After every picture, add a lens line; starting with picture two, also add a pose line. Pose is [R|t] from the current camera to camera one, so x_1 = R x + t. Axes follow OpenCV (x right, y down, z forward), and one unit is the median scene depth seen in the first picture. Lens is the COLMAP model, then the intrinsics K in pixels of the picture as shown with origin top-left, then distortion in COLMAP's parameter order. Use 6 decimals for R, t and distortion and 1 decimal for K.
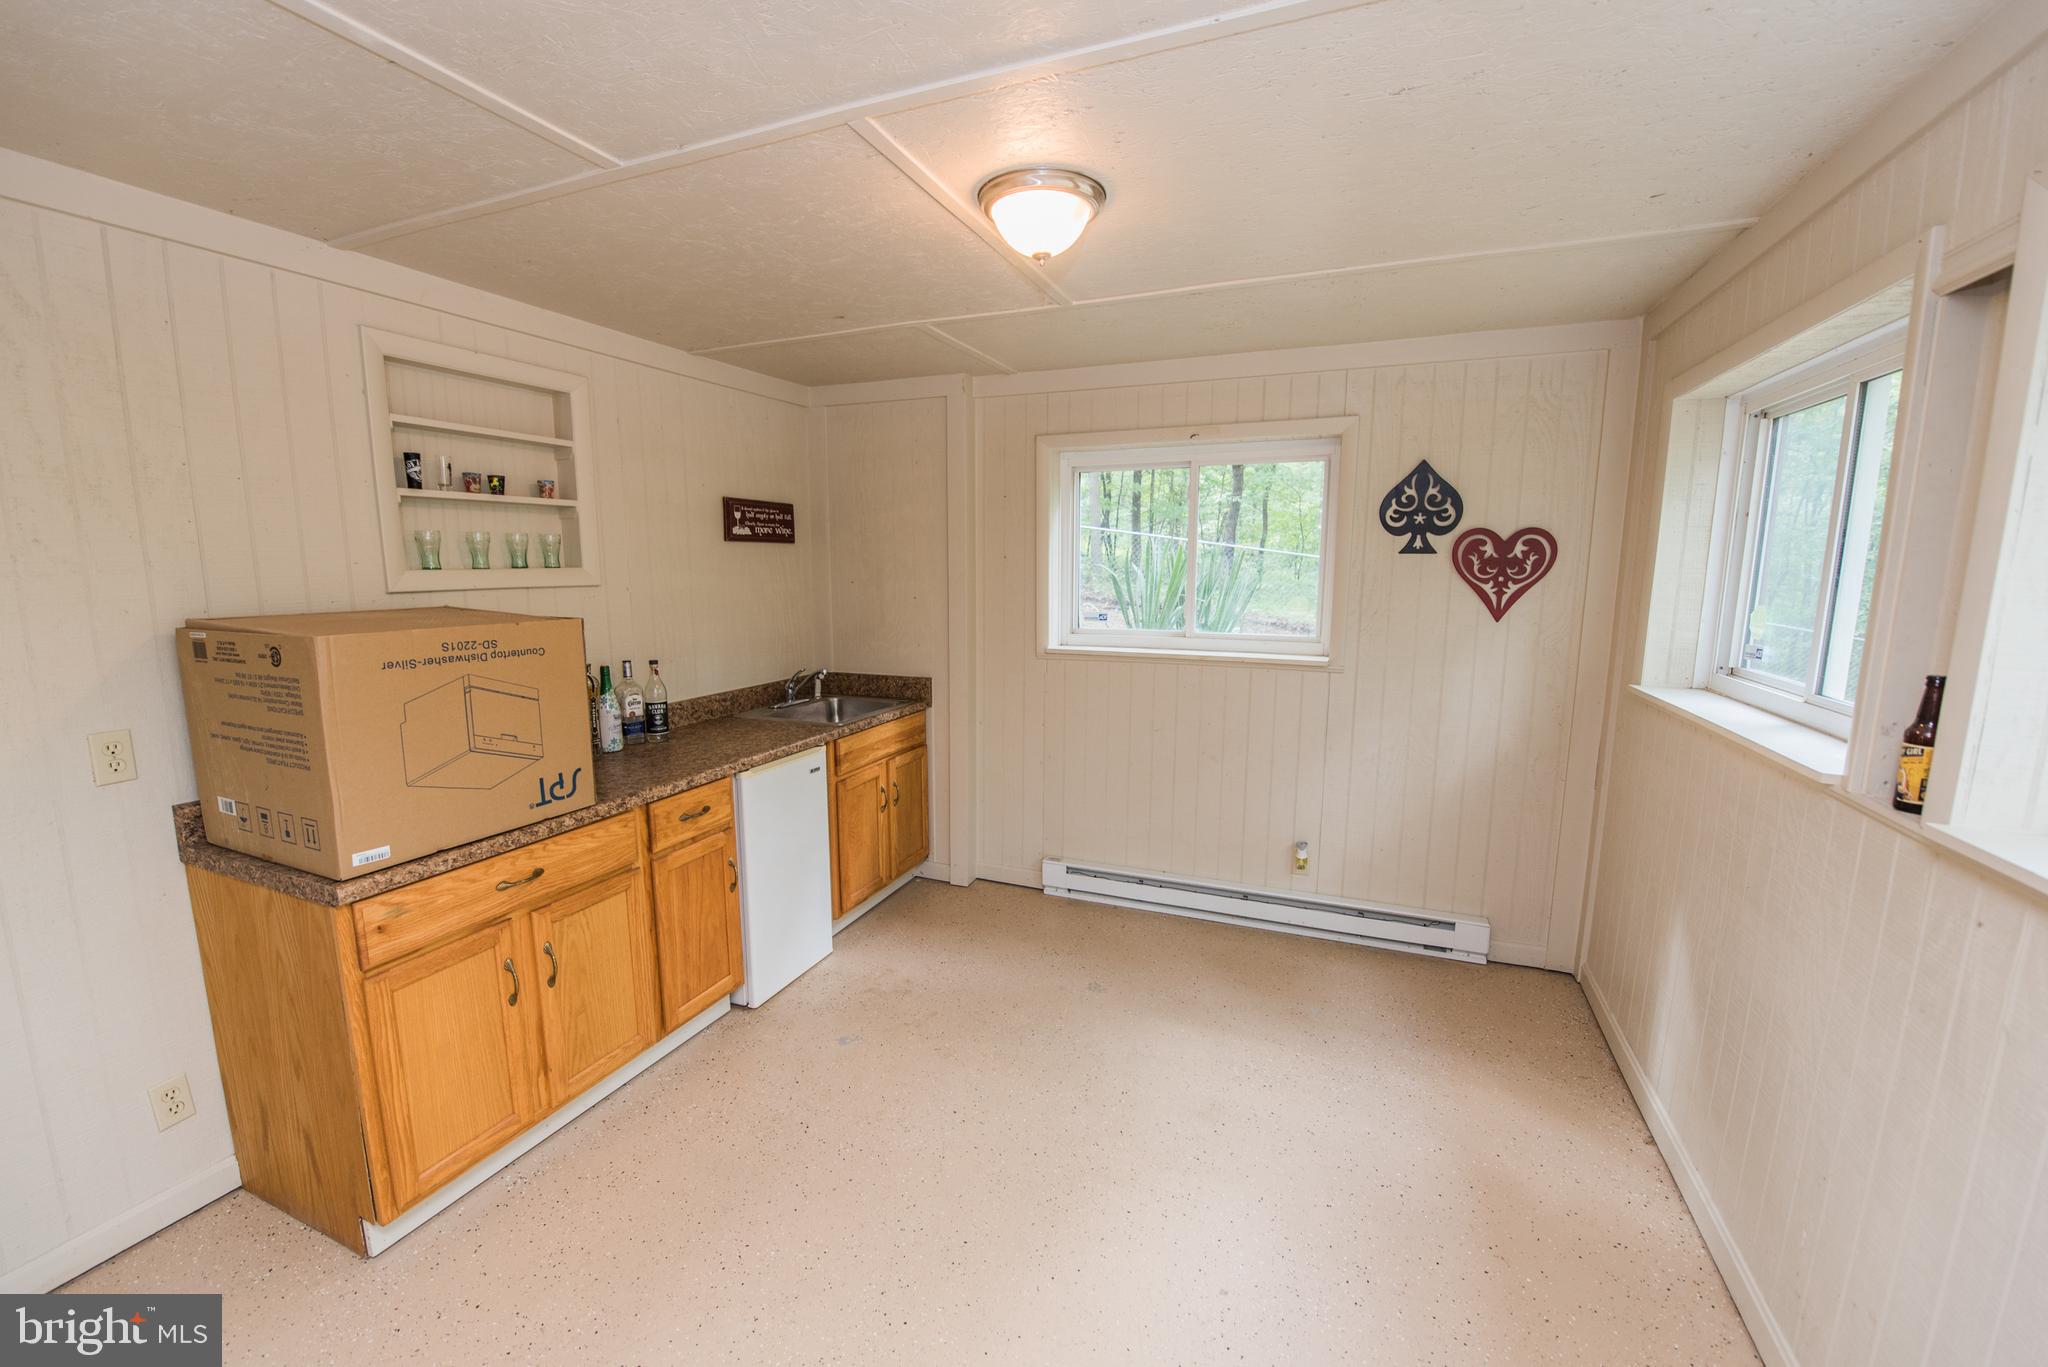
lens RADIAL K [[817.2, 0, 1021.4], [0, 817.2, 684.5], [0, 0, 1]] dist [-0.018213, -0.002694]
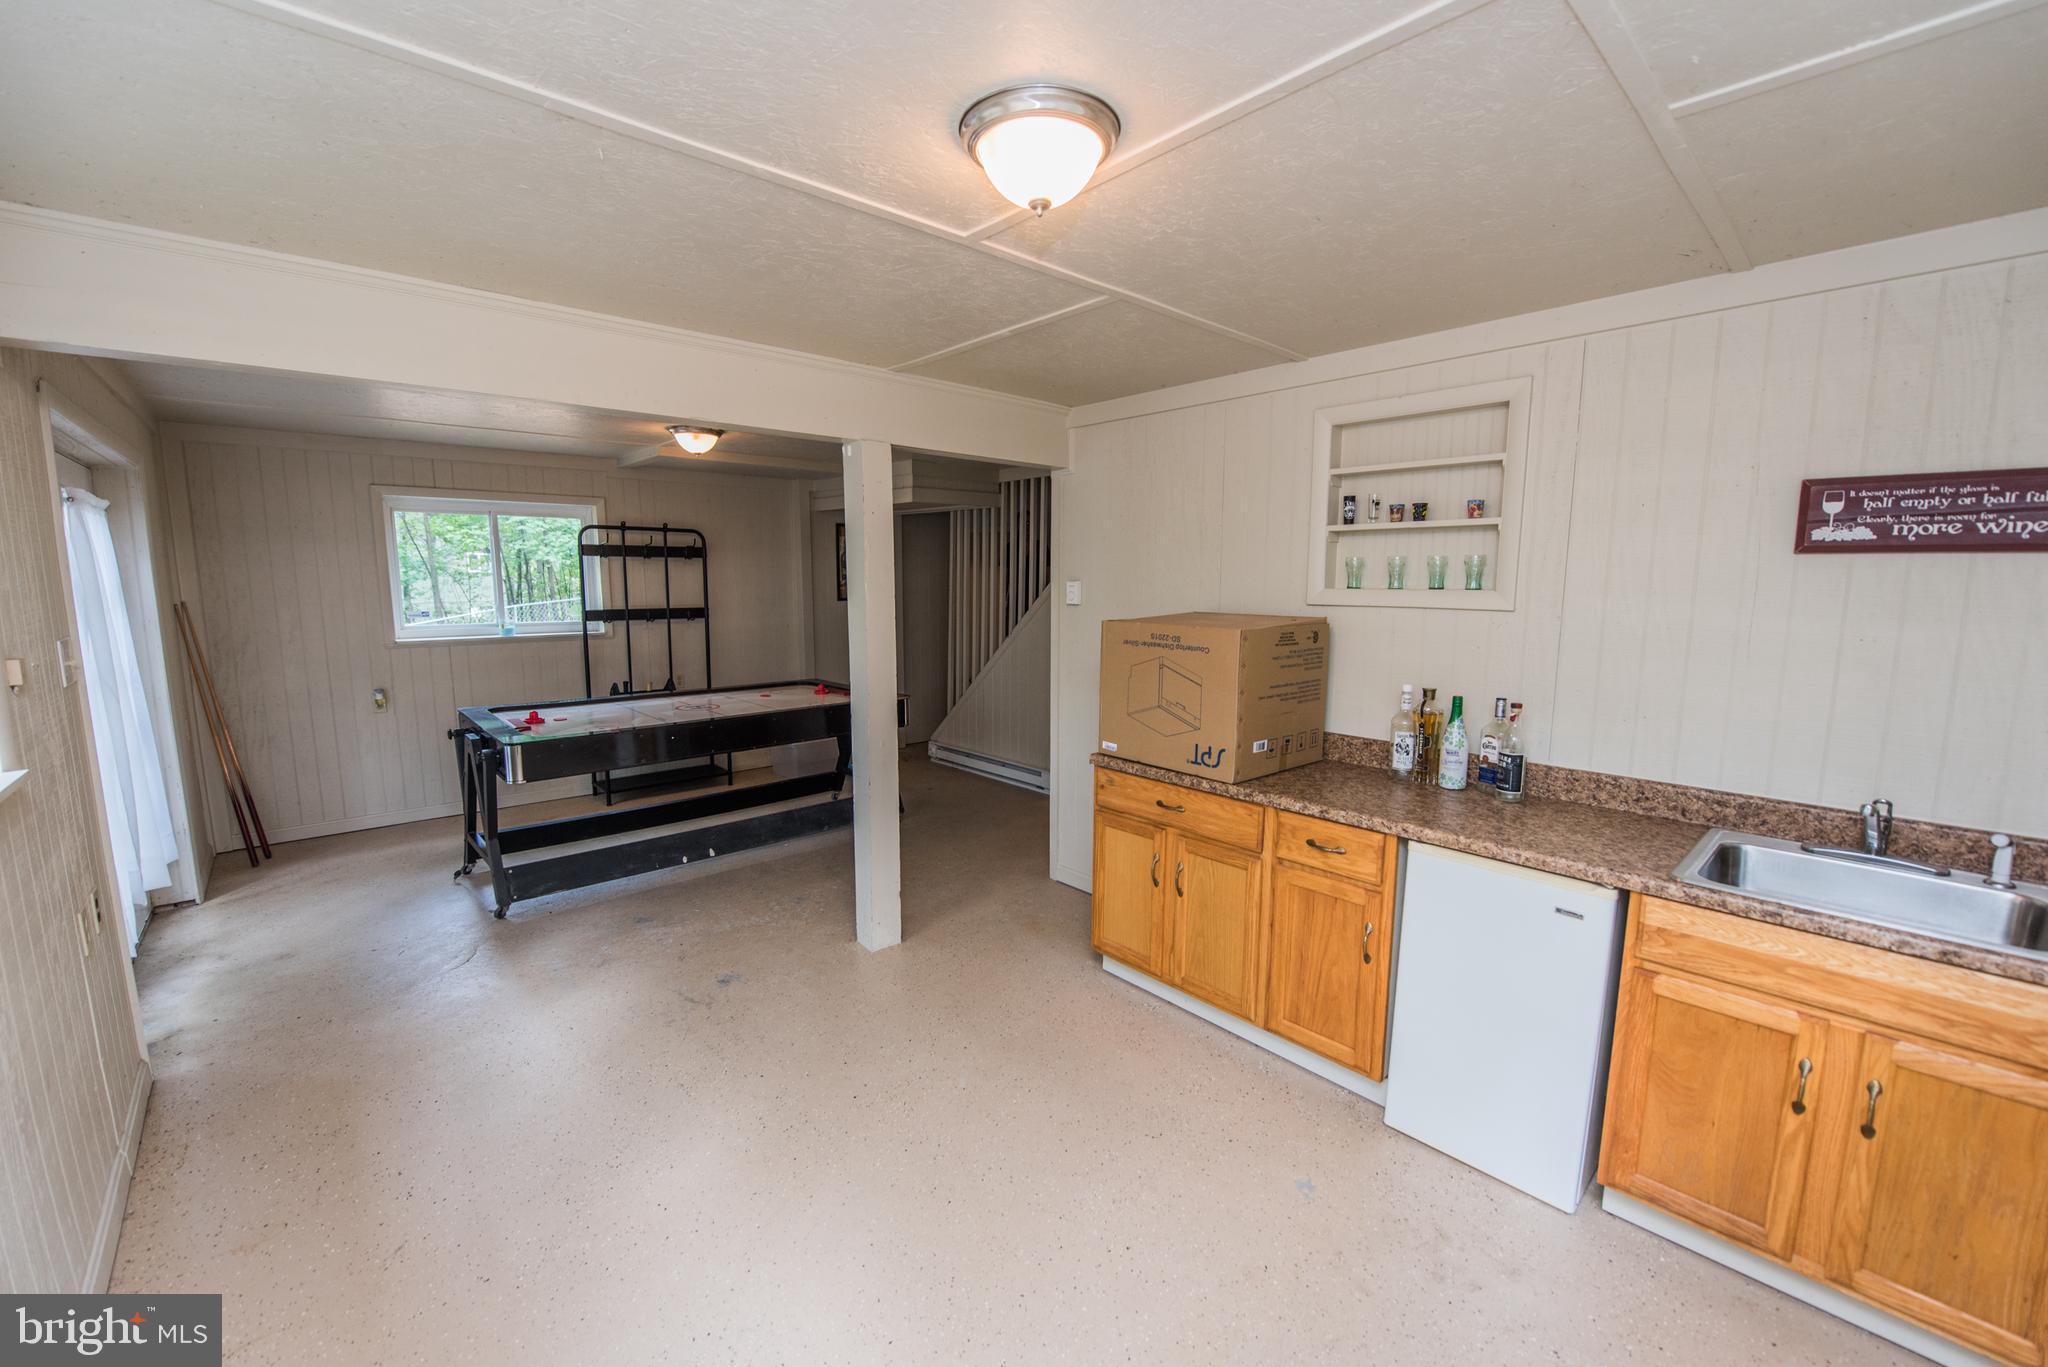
lens RADIAL K [[817.2, 0, 1023.8], [0, 817.2, 687.8], [0, 0, 1]] dist [-0.018213, -0.002694]
pose [[-0.439367, 0.116583, -0.890710, 0.588435], [-0.137553, 0.971118, 0.194959, -0.161450], [0.887714, 0.208178, -0.410641, 1.050086]]
